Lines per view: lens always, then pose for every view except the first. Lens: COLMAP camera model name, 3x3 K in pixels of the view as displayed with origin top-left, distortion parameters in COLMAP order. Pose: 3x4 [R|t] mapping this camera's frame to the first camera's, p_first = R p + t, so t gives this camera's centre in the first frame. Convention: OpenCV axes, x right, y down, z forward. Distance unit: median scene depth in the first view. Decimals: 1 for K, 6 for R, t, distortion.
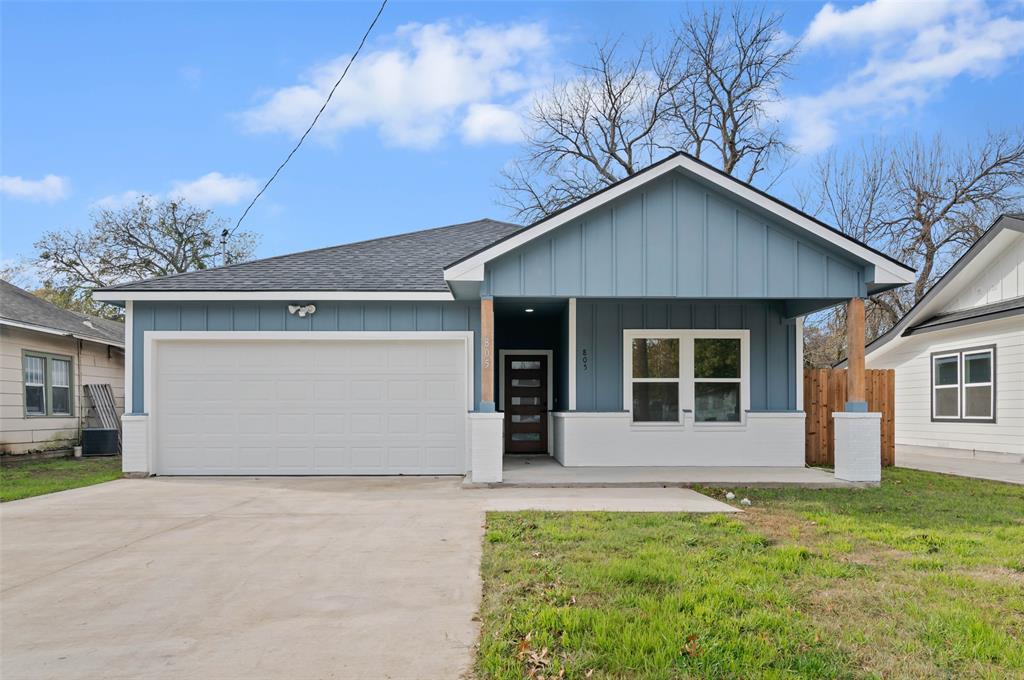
lens RADIAL K [[489.2, 0, 512.0], [0, 489.2, 340.0], [0, 0, 1]] dist [-0.006984, 0.000154]
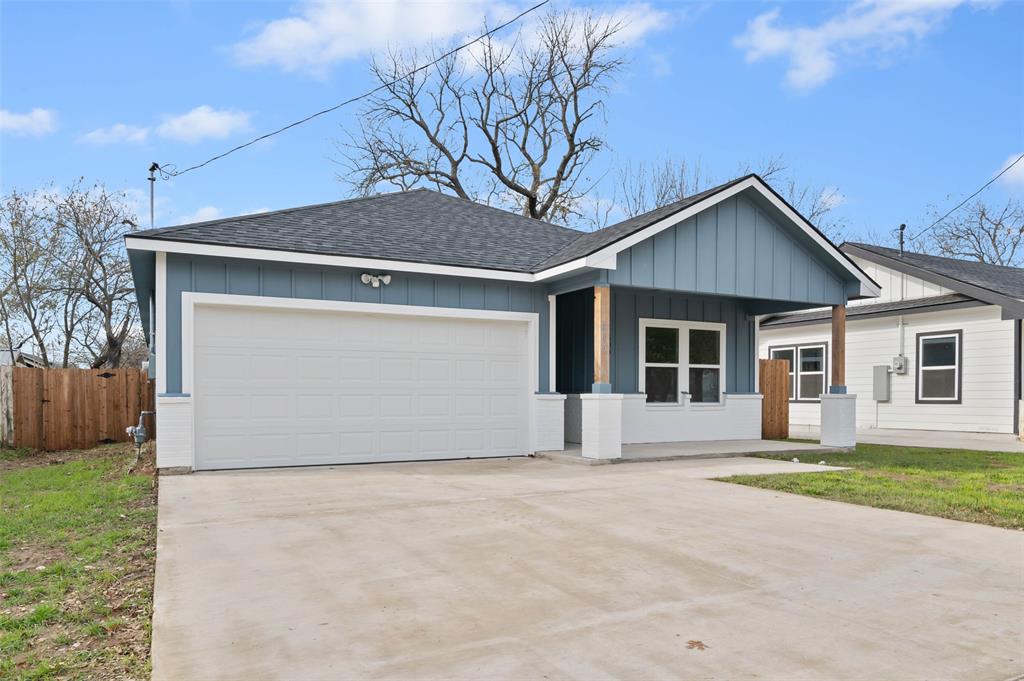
lens RADIAL K [[514.3, 0, 510.9], [0, 514.3, 321.1], [0, 0, 1]] dist [0.001043, 0.000198]
pose [[0.939463, 0.050647, 0.338886, -0.437233], [-0.052931, 0.998595, -0.002507, 0.003218], [-0.338537, -0.015582, 0.940824, 0.014242]]
